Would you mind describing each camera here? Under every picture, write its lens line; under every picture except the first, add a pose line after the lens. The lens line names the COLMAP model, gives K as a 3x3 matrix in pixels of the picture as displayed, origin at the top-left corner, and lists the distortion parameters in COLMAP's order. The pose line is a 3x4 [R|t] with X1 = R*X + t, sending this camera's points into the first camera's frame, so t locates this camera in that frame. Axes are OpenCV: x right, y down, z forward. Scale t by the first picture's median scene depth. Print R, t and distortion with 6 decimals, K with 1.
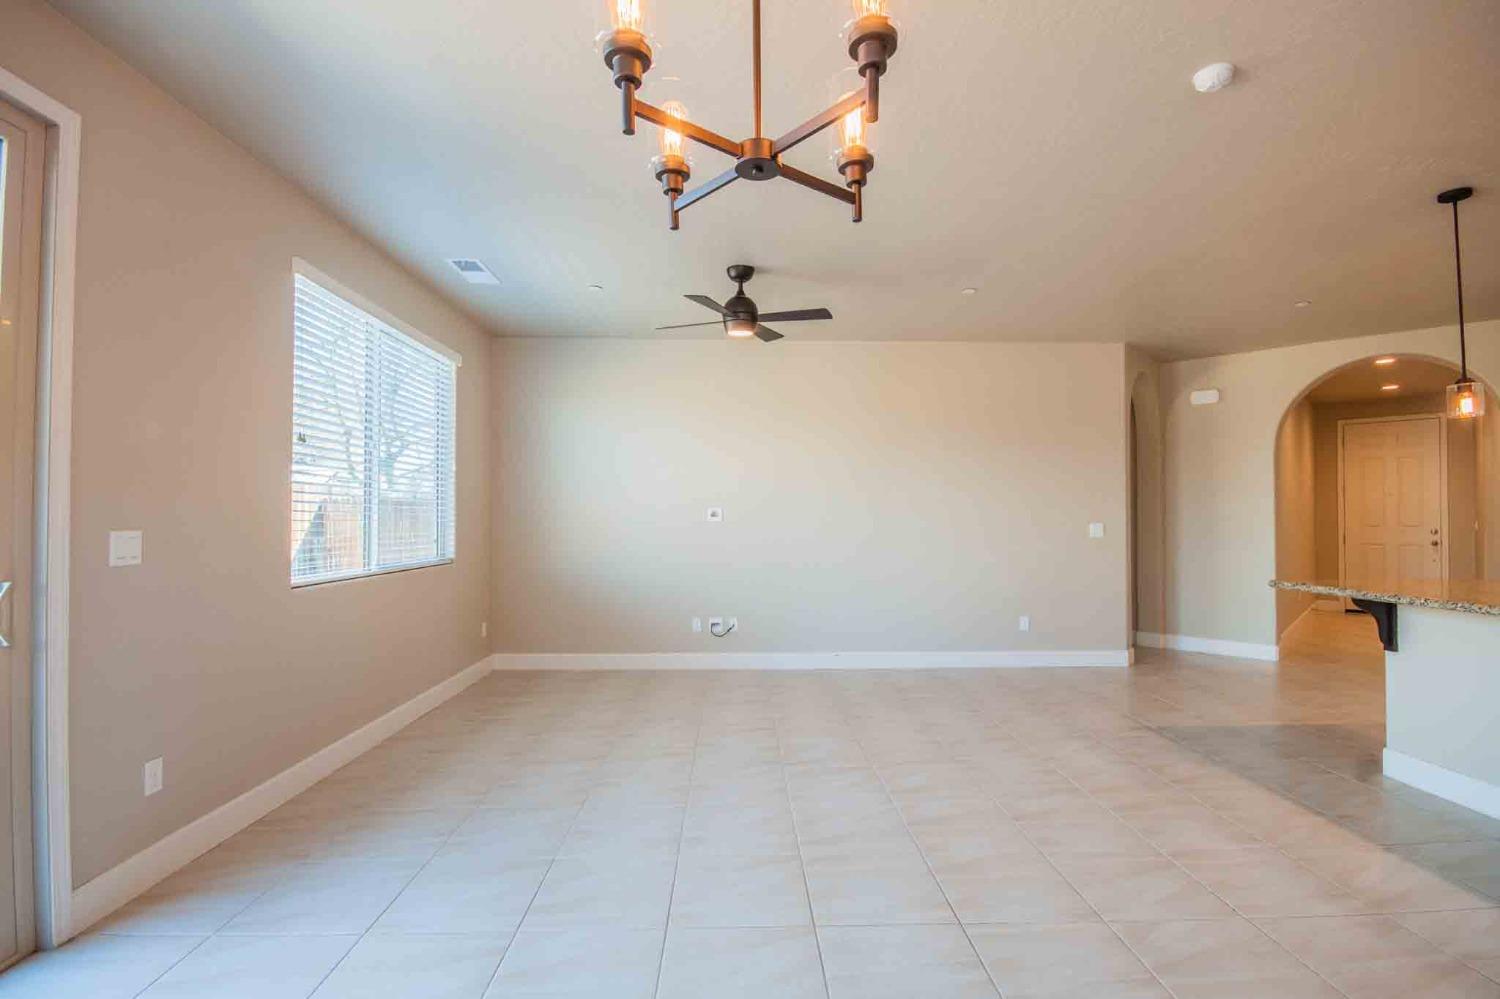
lens RADIAL K [[688.2, 0, 755.2], [0, 688.2, 508.7], [0, 0, 1]] dist [0.017130, -0.016526]
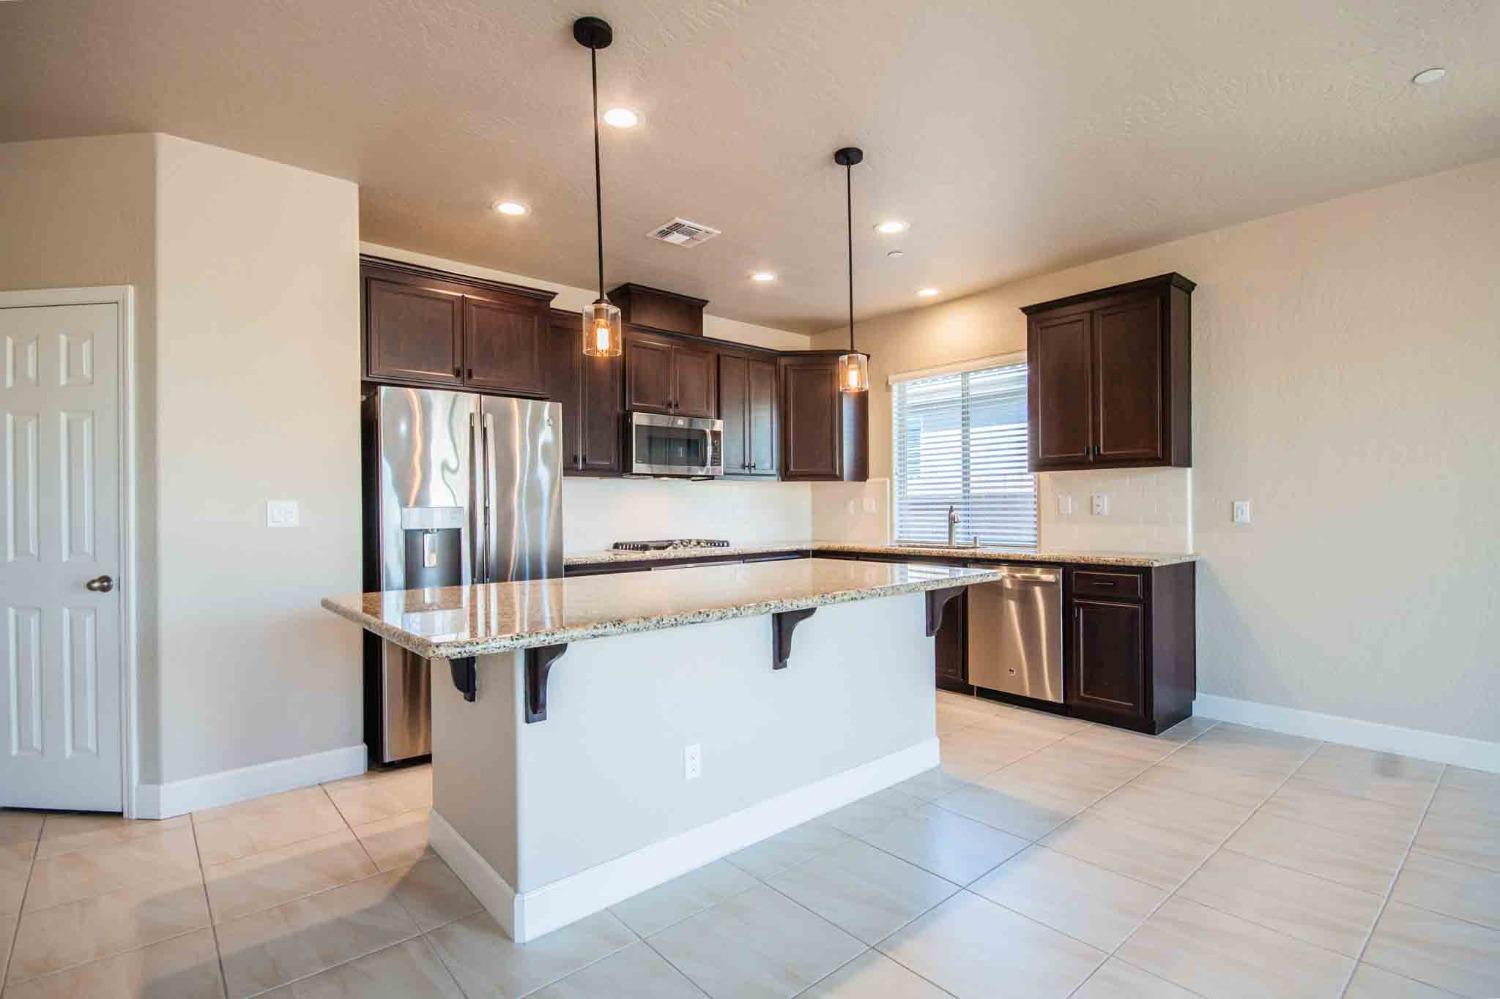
lens RADIAL K [[707.5, 0, 753.9], [0, 707.5, 506.0], [0, 0, 1]] dist [0.002652, 0.000235]
pose [[-0.635140, 0.007100, 0.772364, 0.192658], [0.000248, 0.999960, -0.008988, 0.016157], [-0.772397, -0.005517, -0.635116, 0.713965]]
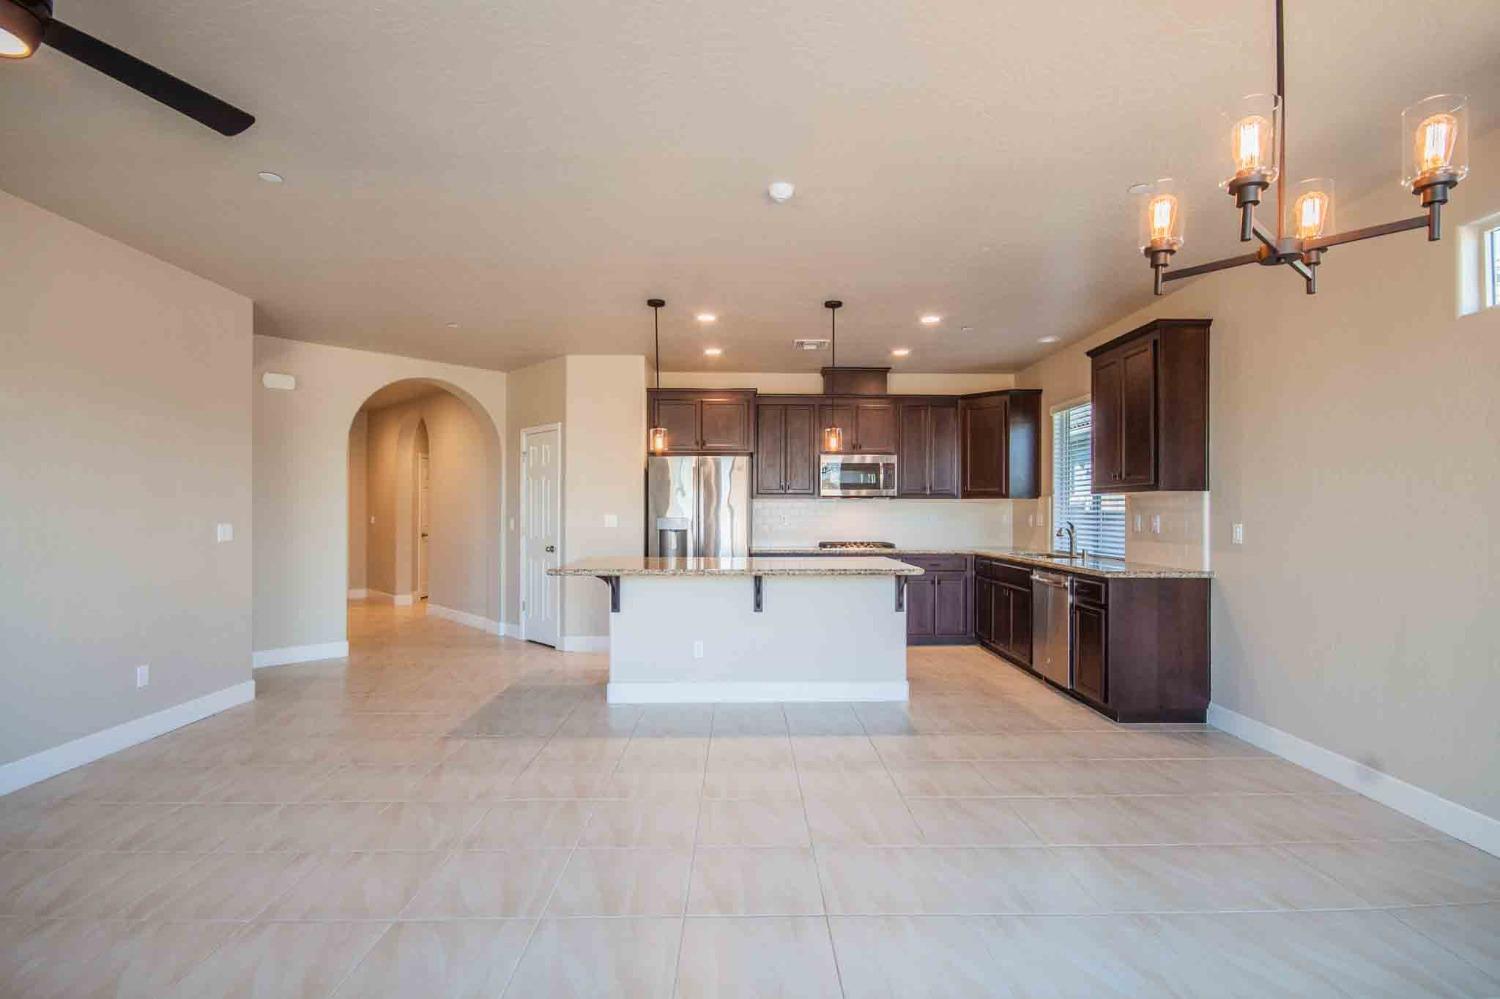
lens RADIAL K [[686.8, 0, 758.7], [0, 686.8, 509.8], [0, 0, 1]] dist [0.000564, 0.000049]
pose [[0.003305, 0.003861, 0.999987, -0.264867], [-0.013502, 0.999902, -0.003816, 0.001338], [-0.999903, -0.013489, 0.003357, 0.408239]]
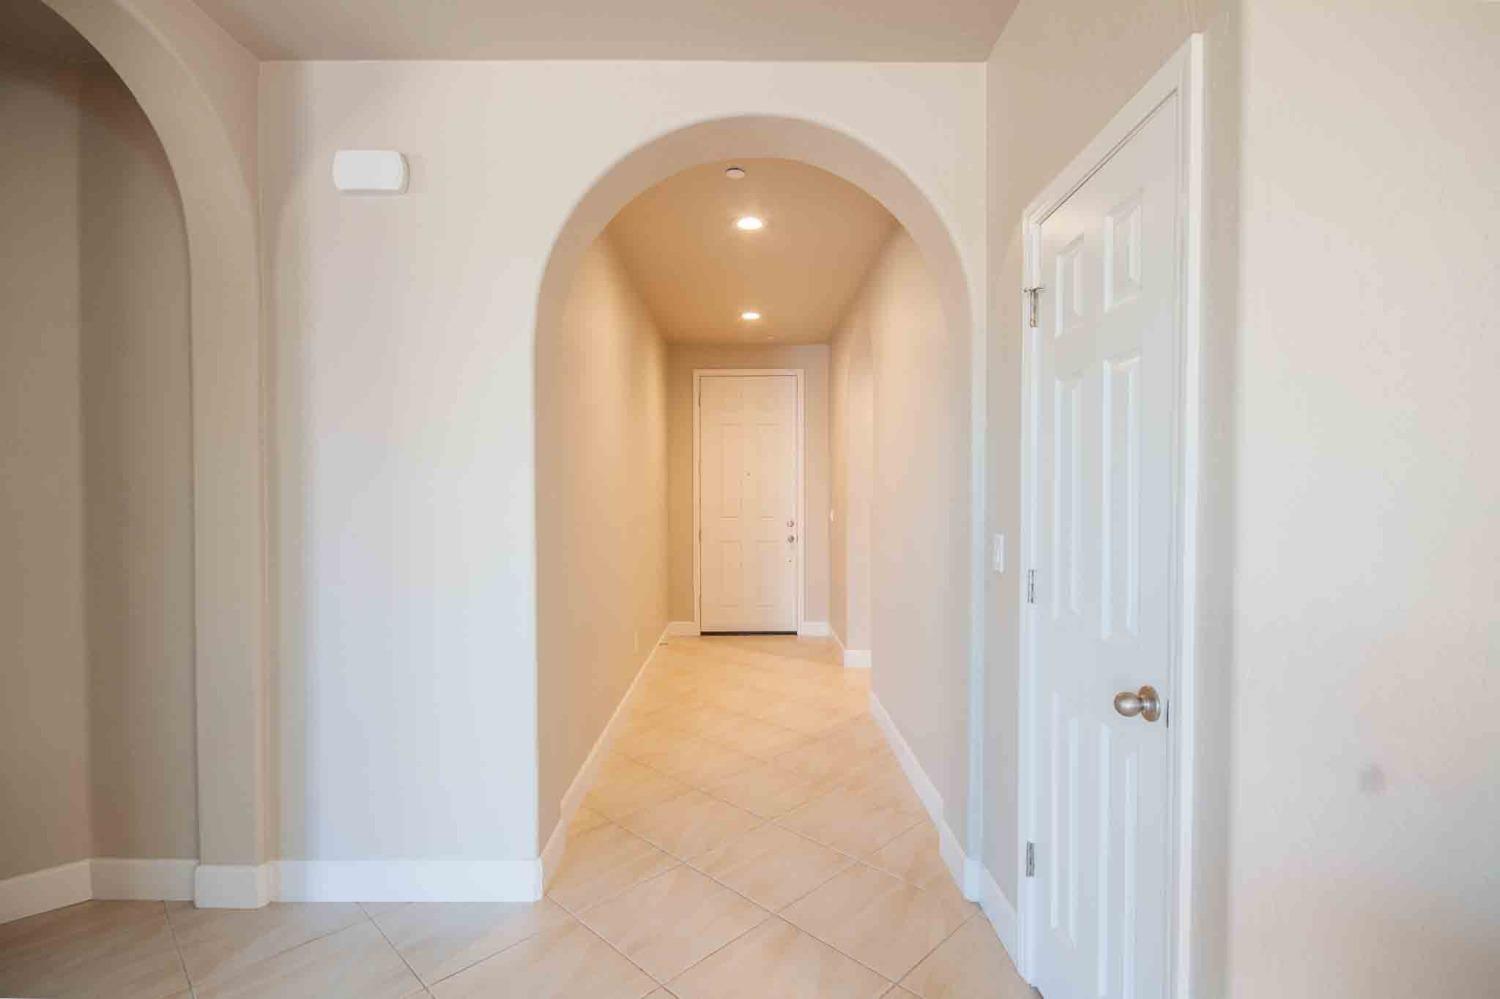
lens RADIAL K [[688.2, 0, 755.2], [0, 688.2, 508.7], [0, 0, 1]] dist [0.017130, -0.016526]
pose [[0.719305, -0.011719, 0.694595, 0.602815], [-0.007824, 0.999658, 0.024969, -0.003556], [-0.694650, -0.023395, 0.718967, 0.676685]]
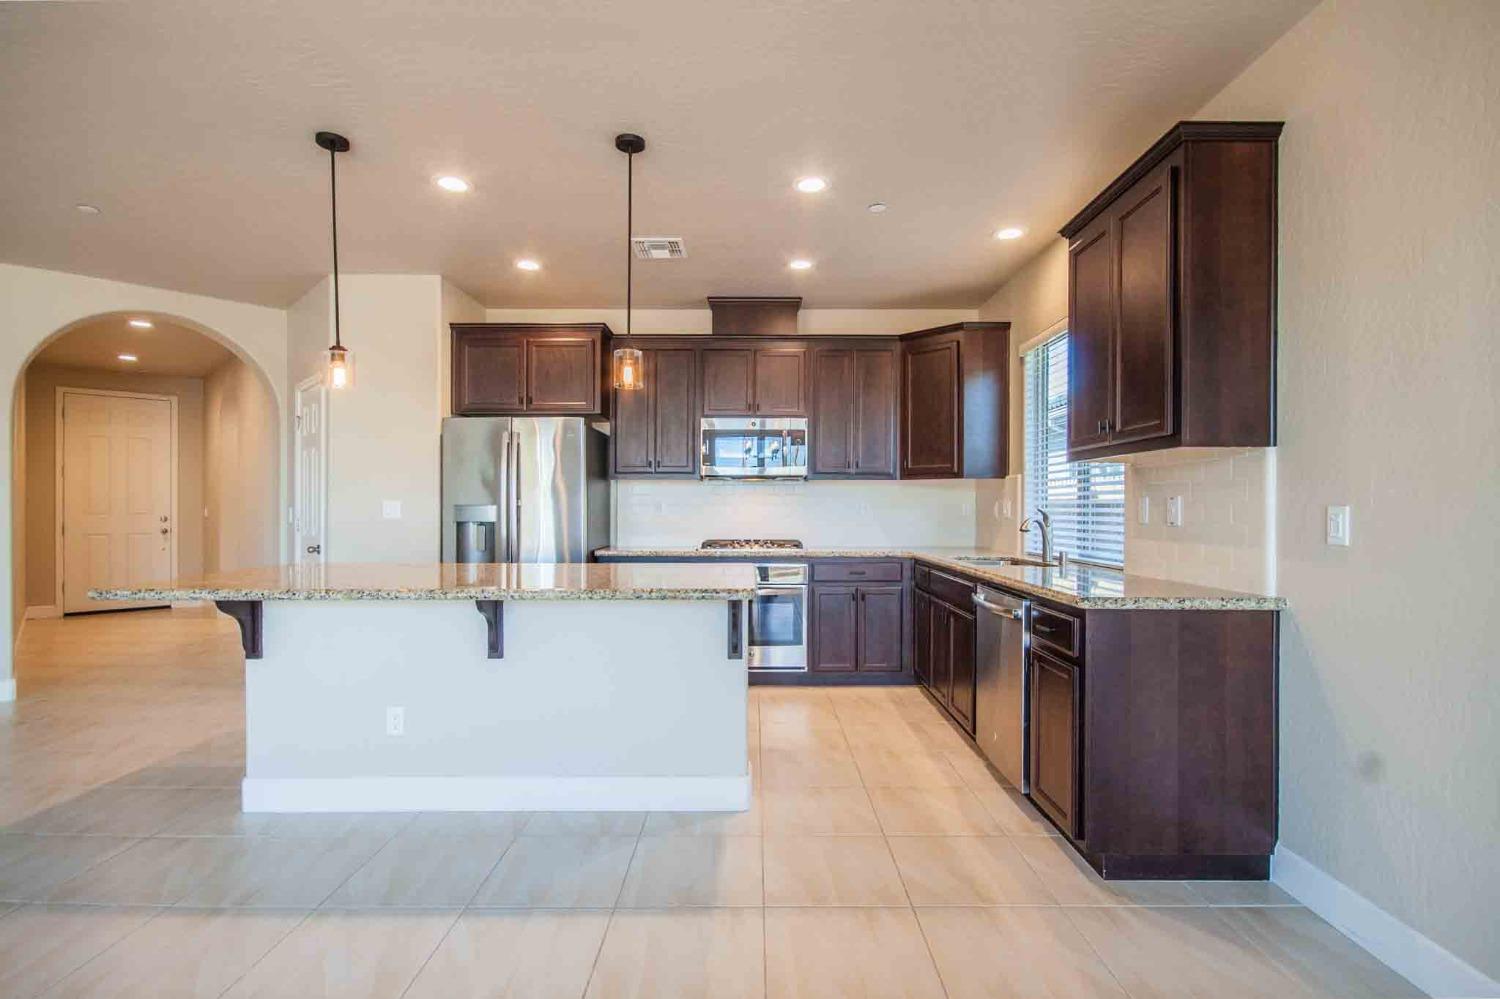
lens RADIAL K [[688.2, 0, 755.2], [0, 688.2, 508.7], [0, 0, 1]] dist [0.017130, -0.016526]
pose [[0.024502, -0.000485, 0.999700, 0.063382], [-0.013347, 0.999911, 0.000812, 0.010704], [-0.999611, -0.013363, 0.024494, 0.220372]]
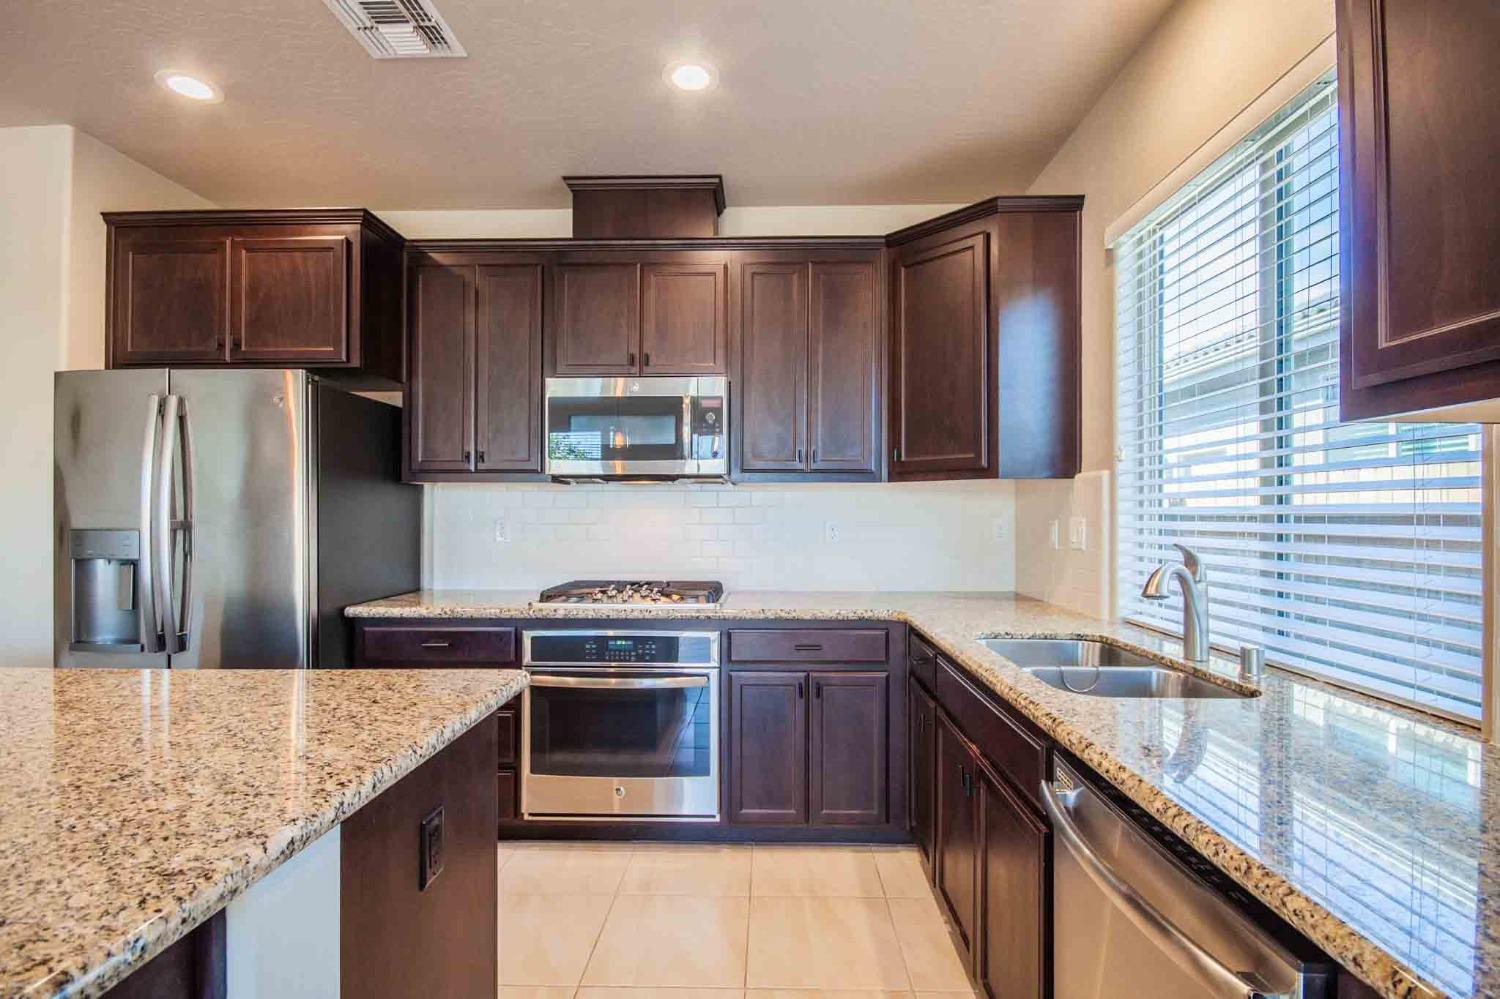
lens RADIAL K [[681.8, 0, 752.8], [0, 681.8, 508.7], [0, 0, 1]] dist [-0.000272, 0.000019]
pose [[0.048129, 0.008241, 0.998807, 0.421238], [-0.012147, 0.999897, -0.007665, -0.002154], [-0.998767, -0.011764, 0.048224, 0.135828]]
